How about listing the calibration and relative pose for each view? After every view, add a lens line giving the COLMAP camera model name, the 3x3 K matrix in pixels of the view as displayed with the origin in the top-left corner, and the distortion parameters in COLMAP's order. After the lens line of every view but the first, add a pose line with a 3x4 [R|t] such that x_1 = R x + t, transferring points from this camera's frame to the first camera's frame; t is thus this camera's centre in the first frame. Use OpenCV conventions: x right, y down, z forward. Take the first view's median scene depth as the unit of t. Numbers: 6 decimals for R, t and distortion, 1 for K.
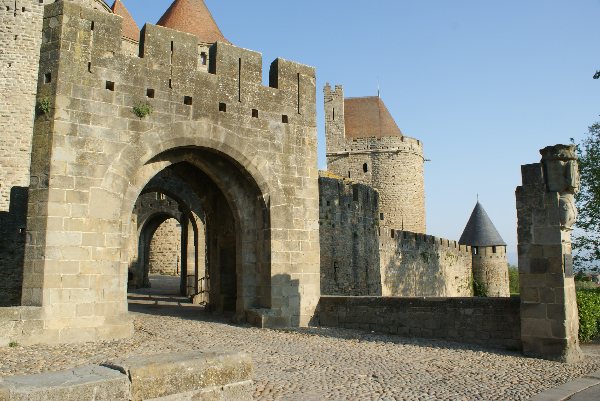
lens RADIAL K [[477.8, 0, 300.0], [0, 477.8, 200.5], [0, 0, 1]] dist [-0.105234, 0.007511]
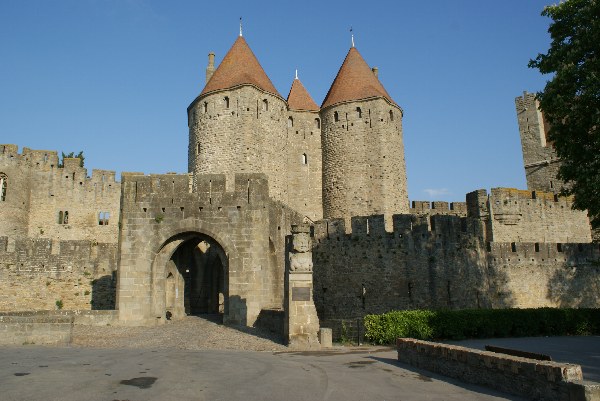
lens RADIAL K [[477.8, 0, 300.0], [0, 477.8, 200.5], [0, 0, 1]] dist [-0.105234, 0.007511]
pose [[0.828904, -0.108361, -0.548795, 1.194766], [0.091042, 0.994111, -0.058779, -0.079203], [0.551933, -0.001241, 0.833888, -0.375365]]
